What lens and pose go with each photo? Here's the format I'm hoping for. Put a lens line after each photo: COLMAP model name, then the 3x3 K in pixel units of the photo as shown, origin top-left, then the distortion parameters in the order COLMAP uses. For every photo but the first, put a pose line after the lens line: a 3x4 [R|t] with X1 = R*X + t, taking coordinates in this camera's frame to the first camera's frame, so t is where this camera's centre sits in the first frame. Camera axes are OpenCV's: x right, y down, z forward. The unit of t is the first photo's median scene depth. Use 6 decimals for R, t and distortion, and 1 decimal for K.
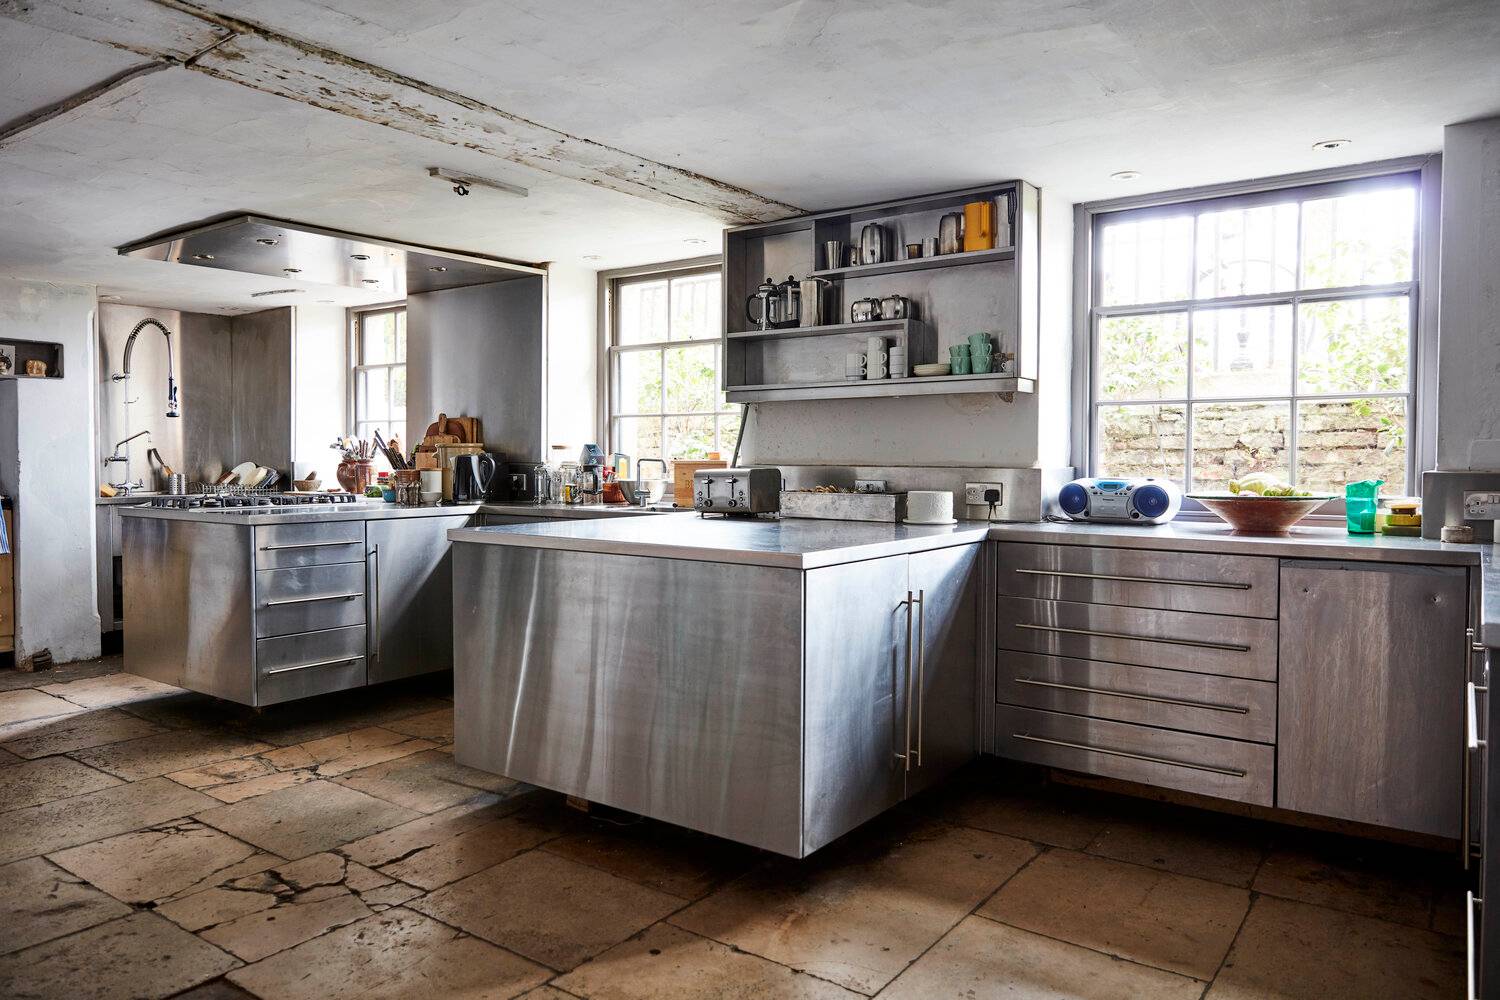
lens RADIAL K [[1035.9, 0, 753.7], [0, 1035.9, 491.4], [0, 0, 1]] dist [0.000422, -0.004583]
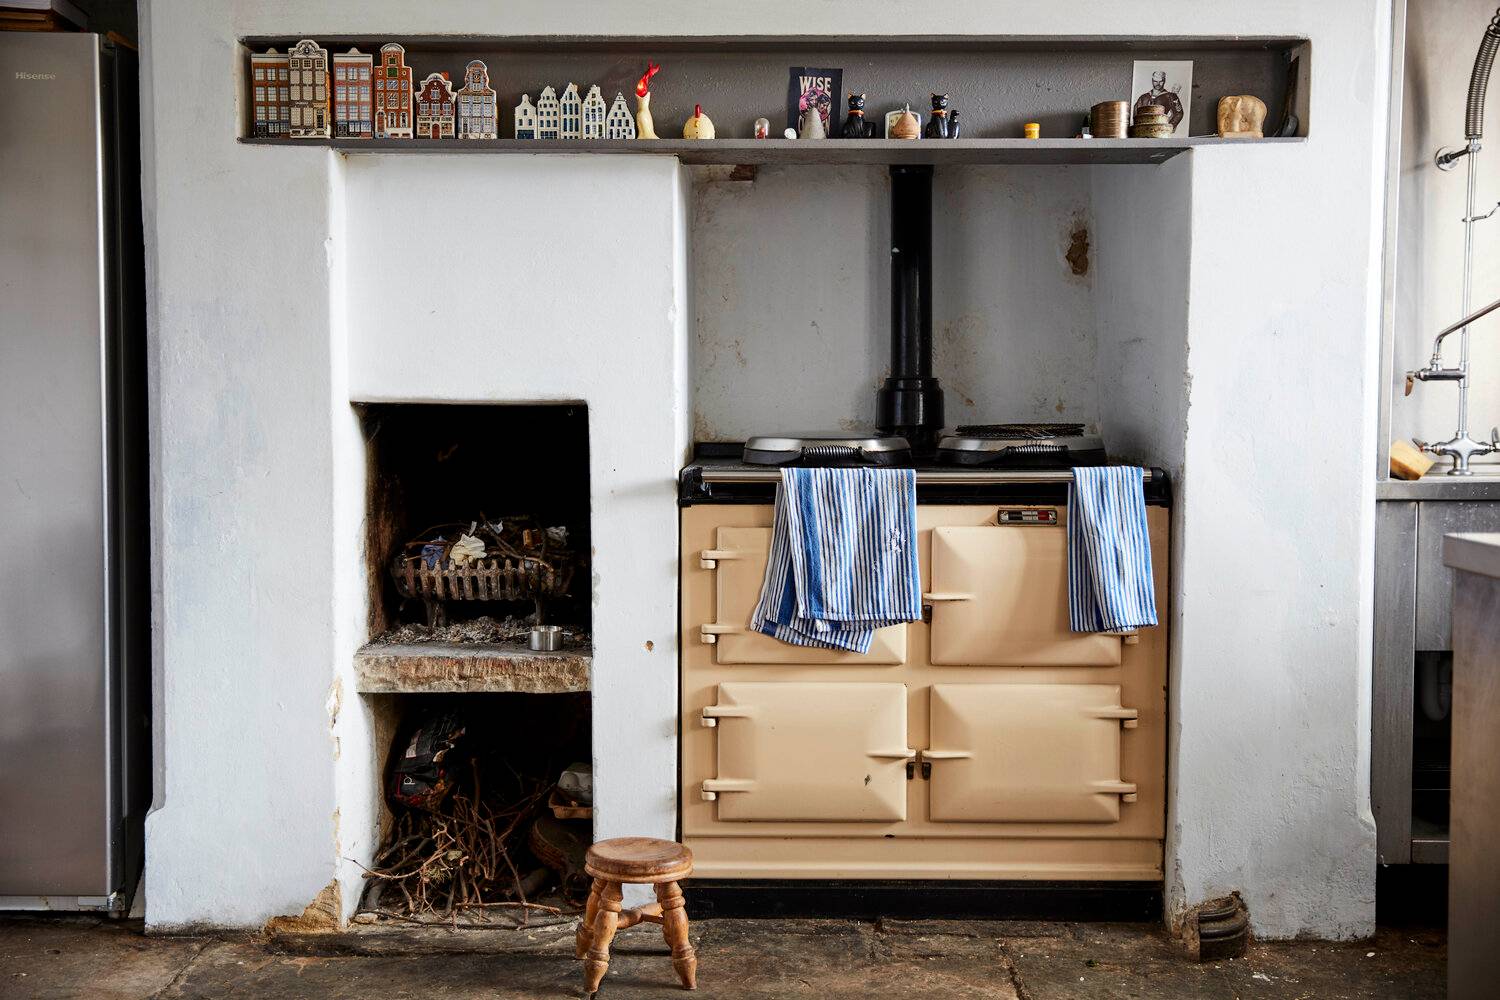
lens RADIAL K [[1562.8, 0, 755.4], [0, 1562.8, 499.9], [0, 0, 1]] dist [0.021870, 0.000000]
pose [[0.579167, 0.046168, -0.813900, -0.478061], [-0.023630, 0.998926, 0.039848, -0.004460], [0.814866, -0.003846, 0.579636, 0.764999]]
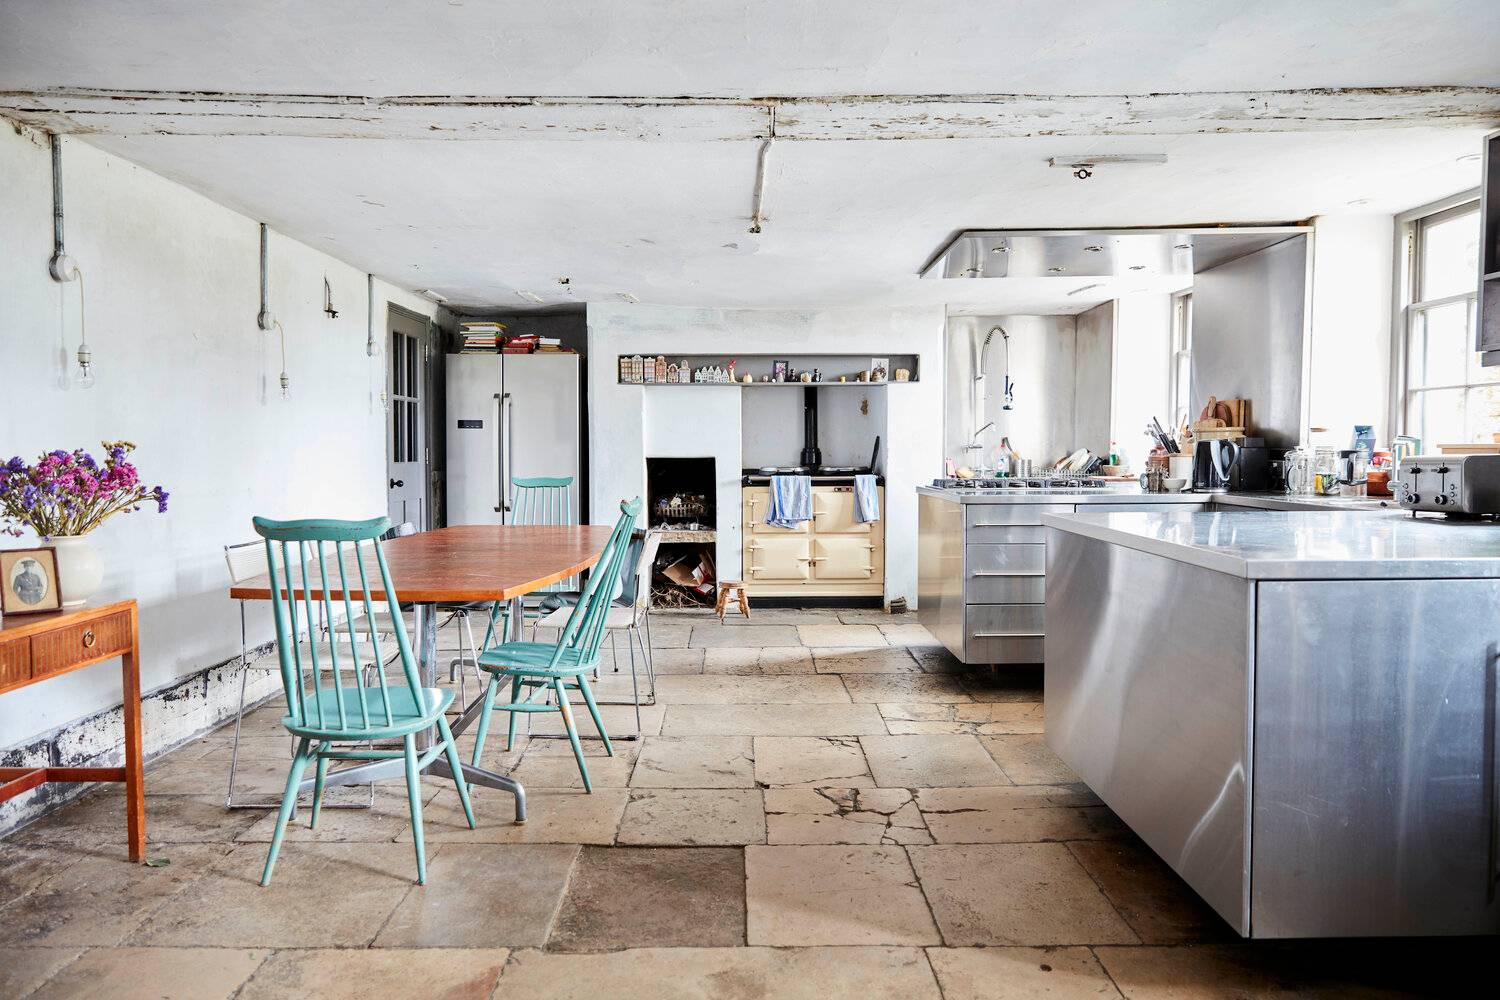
lens RADIAL K [[1035.9, 0, 751.4], [0, 1035.9, 497.0], [0, 0, 1]] dist [0.000422, -0.004583]
pose [[0.586473, 0.033810, -0.809263, 0.321829], [-0.018381, 0.999427, 0.028434, -0.003483], [0.809760, -0.001801, 0.586758, 0.149883]]
